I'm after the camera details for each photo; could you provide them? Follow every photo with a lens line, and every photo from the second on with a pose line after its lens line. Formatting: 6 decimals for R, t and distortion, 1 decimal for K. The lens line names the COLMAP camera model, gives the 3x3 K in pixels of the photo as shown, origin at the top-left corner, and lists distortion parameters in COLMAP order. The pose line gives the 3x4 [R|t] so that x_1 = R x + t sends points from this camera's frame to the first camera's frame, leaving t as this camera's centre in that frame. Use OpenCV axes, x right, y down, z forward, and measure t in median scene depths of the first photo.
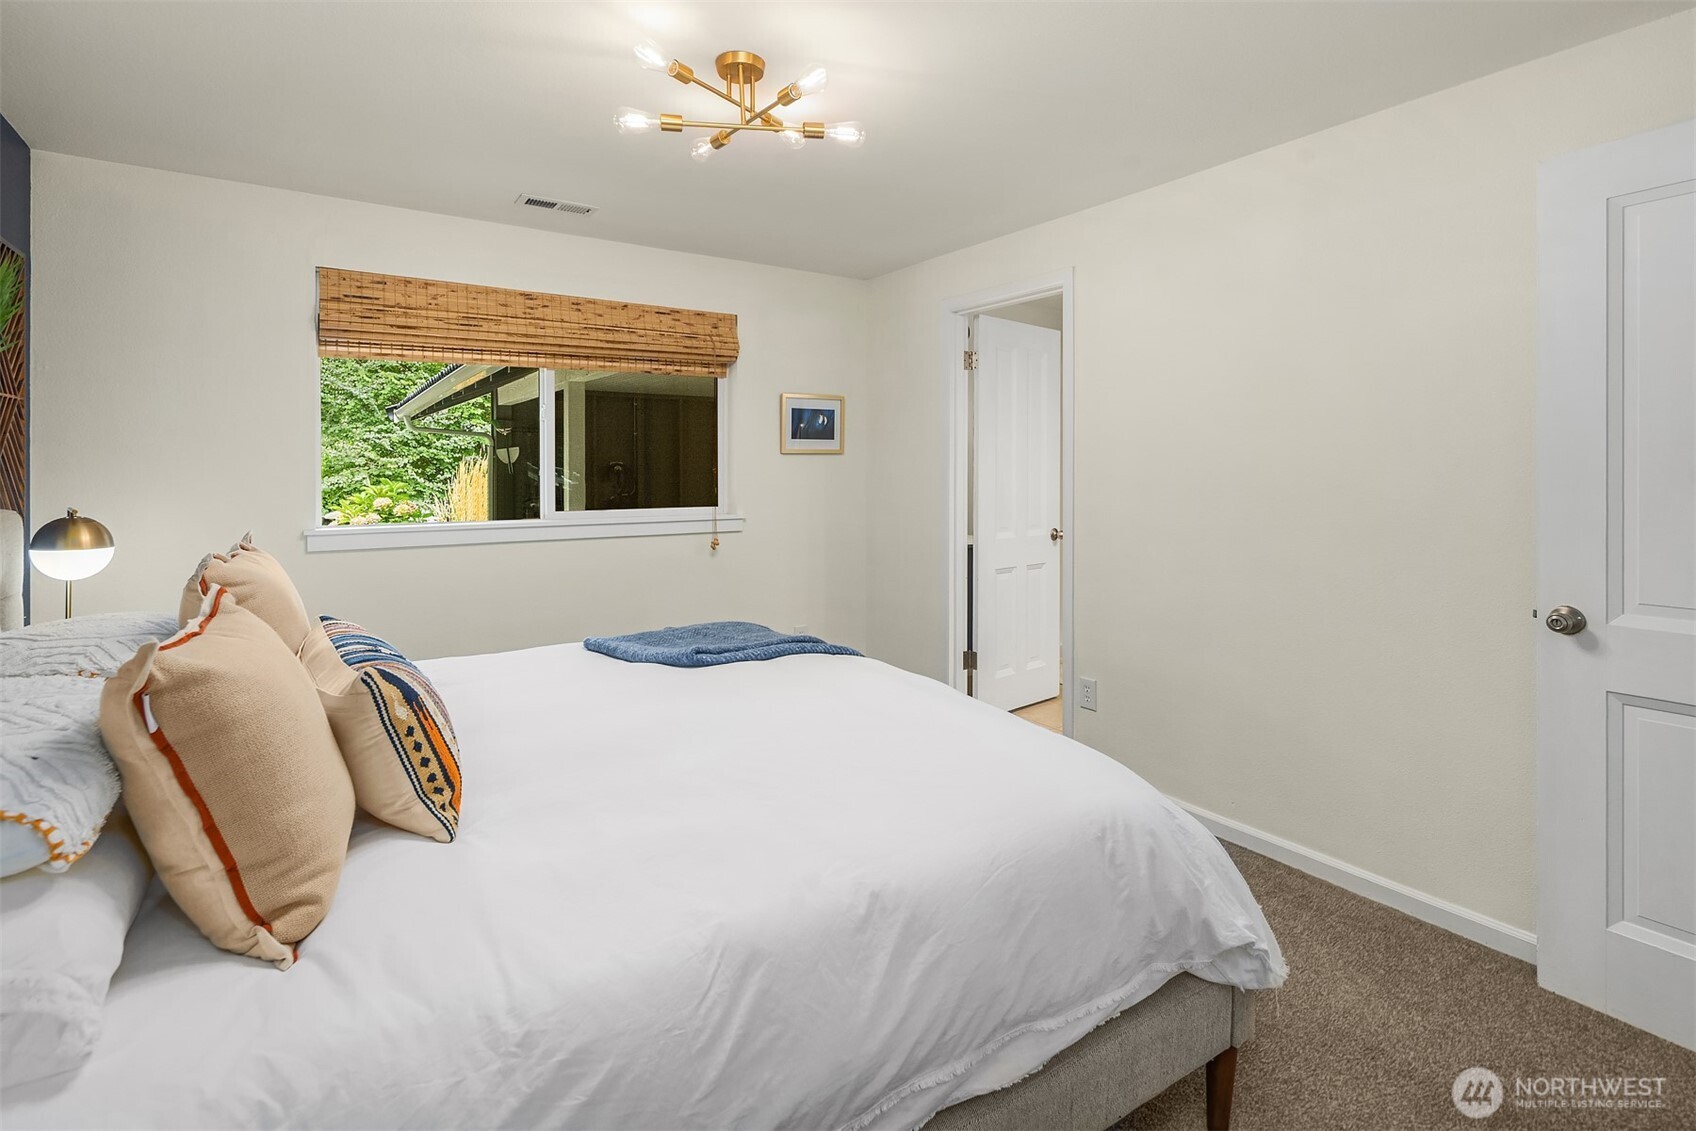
lens RADIAL K [[821.3, 0, 844.0], [0, 821.3, 470.2], [0, 0, 1]] dist [0.001533, 0.000027]
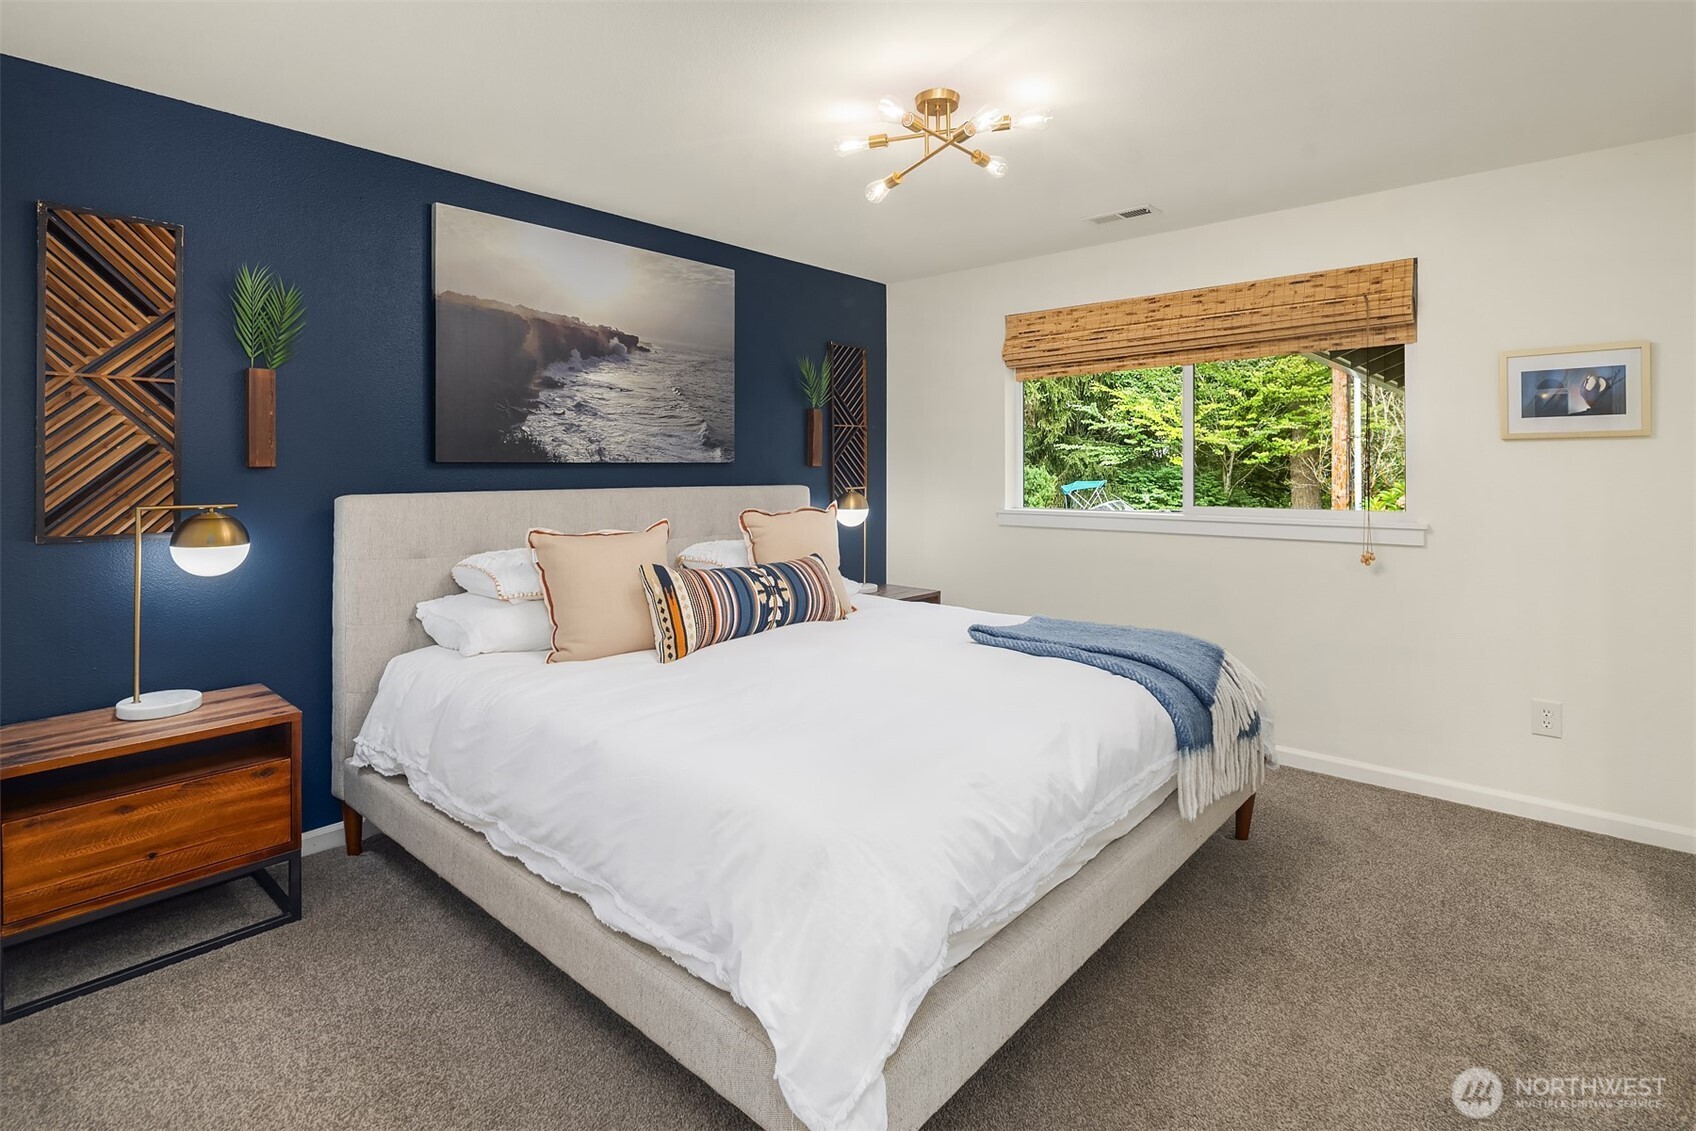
lens RADIAL K [[821.3, 0, 844.0], [0, 821.3, 470.2], [0, 0, 1]] dist [0.001533, 0.000027]
pose [[0.248418, 0.004020, -0.968645, 0.541426], [0.001715, 0.999988, 0.004590, 0.001138], [0.968652, -0.002801, 0.248408, 0.354268]]
